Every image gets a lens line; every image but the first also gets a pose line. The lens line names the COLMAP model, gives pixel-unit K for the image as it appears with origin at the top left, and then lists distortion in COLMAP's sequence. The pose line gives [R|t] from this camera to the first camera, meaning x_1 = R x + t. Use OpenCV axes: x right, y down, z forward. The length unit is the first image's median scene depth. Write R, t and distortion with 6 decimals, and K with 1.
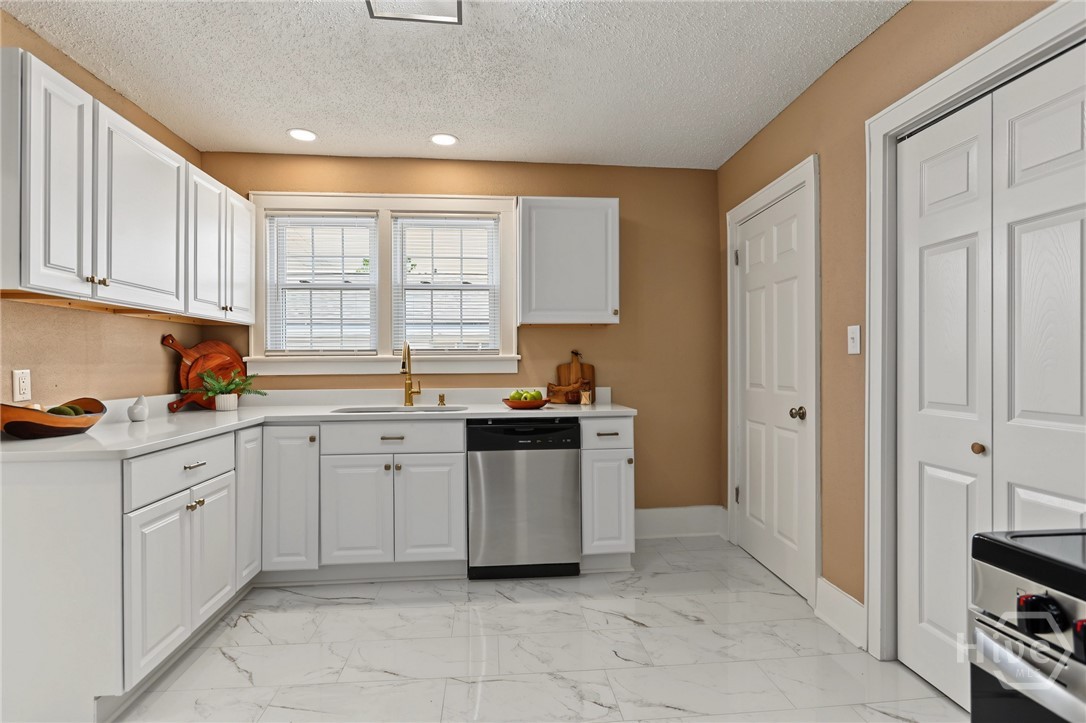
lens RADIAL K [[539.7, 0, 529.2], [0, 539.7, 365.2], [0, 0, 1]] dist [-0.006179, 0.000089]
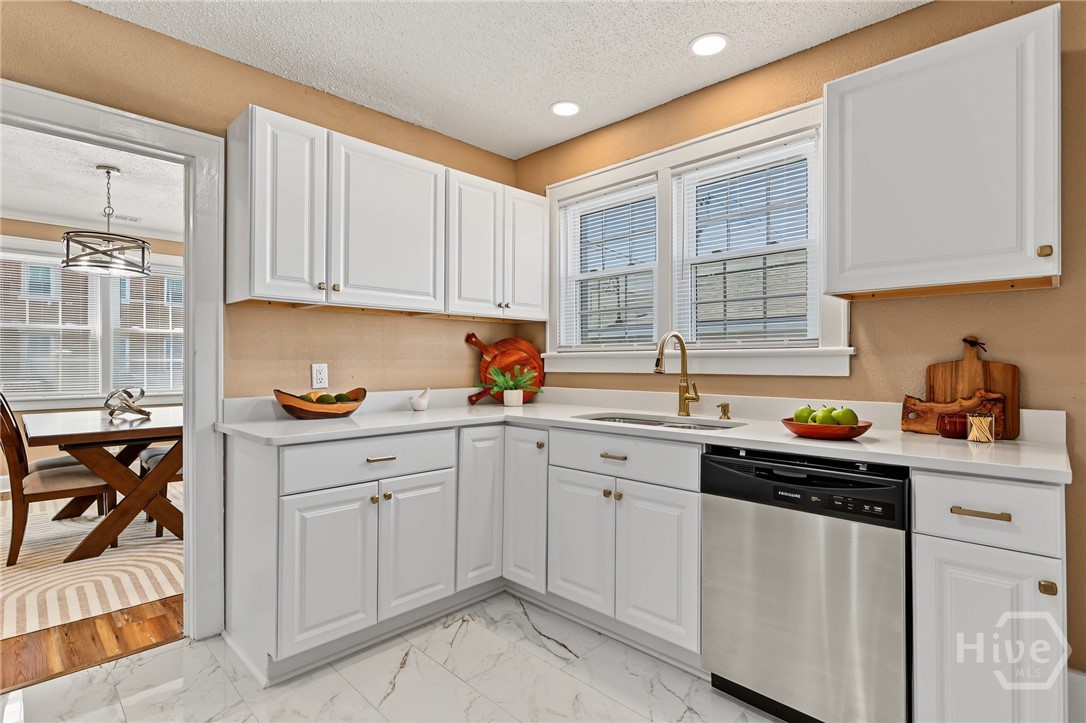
lens RADIAL K [[523.6, 0, 542.7], [0, 523.6, 359.6], [0, 0, 1]] dist [-0.008300, 0.003680]
pose [[0.656130, 0.002063, -0.754645, 0.233077], [-0.006755, 0.999972, -0.003139, -0.000640], [0.754618, 0.007157, 0.656126, 0.414065]]
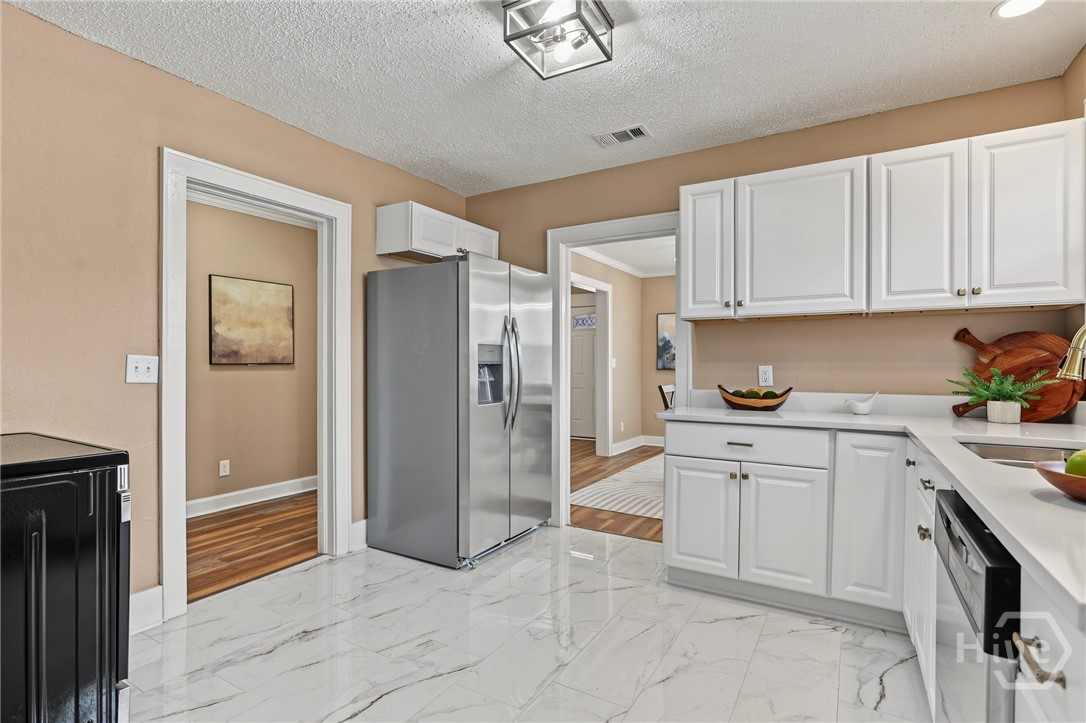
lens RADIAL K [[523.6, 0, 544.1], [0, 523.6, 370.6], [0, 0, 1]] dist [-0.008300, 0.003680]
pose [[-0.568821, 0.007407, -0.822428, 0.435317], [-0.005486, 0.999903, 0.012801, 0.004644], [0.822443, 0.011793, -0.568726, 0.933132]]
